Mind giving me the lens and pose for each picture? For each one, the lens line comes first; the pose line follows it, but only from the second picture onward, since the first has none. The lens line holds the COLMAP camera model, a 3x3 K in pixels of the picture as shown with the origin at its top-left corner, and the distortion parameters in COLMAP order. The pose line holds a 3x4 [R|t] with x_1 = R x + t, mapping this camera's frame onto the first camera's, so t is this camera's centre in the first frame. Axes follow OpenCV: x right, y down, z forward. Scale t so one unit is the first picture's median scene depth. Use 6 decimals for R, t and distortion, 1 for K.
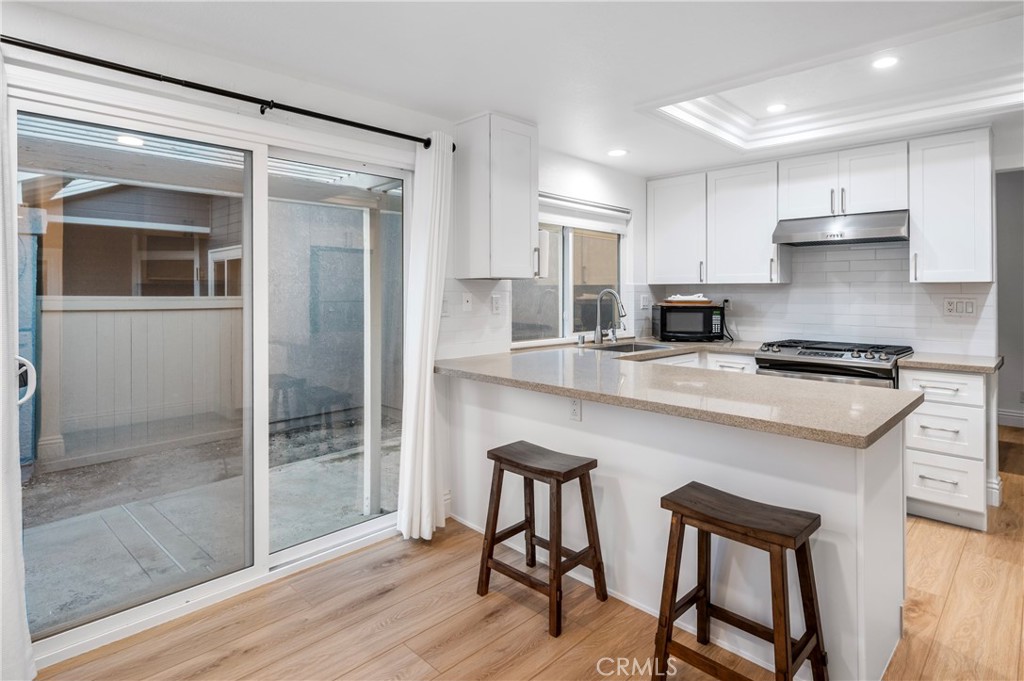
lens RADIAL K [[538.5, 0, 506.8], [0, 538.5, 283.4], [0, 0, 1]] dist [0.018511, 0.000077]
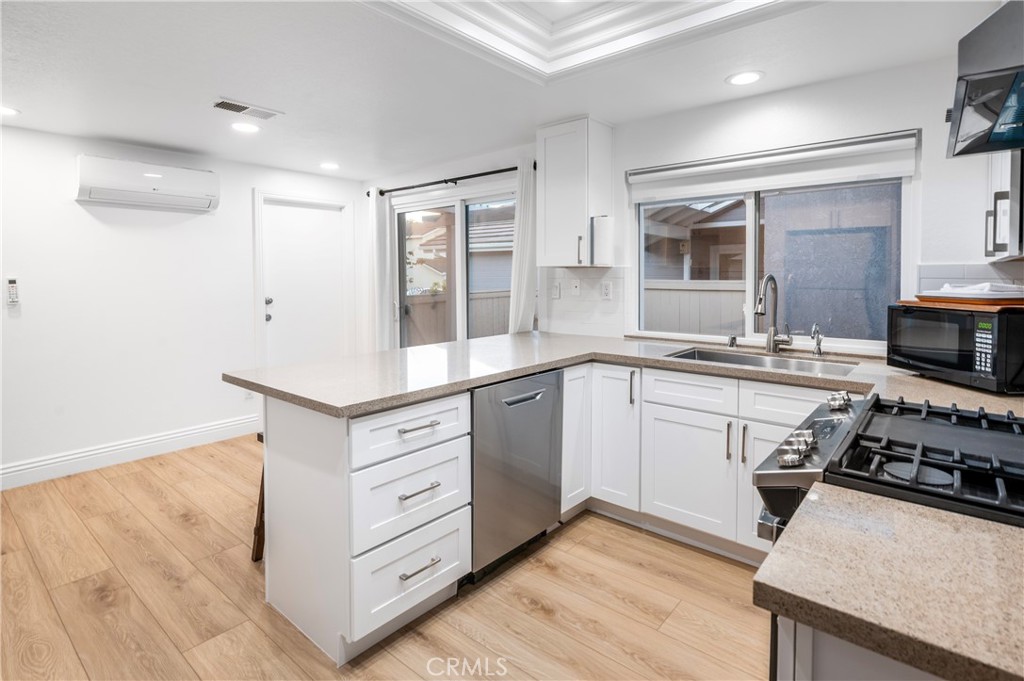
lens RADIAL K [[495.9, 0, 516.0], [0, 495.9, 281.7], [0, 0, 1]] dist [-0.002216, 0.000881]
pose [[0.109421, 0.008326, -0.993961, 0.791414], [0.020051, 0.999743, 0.010582, 0.006769], [0.993793, -0.021087, 0.109226, 0.618382]]
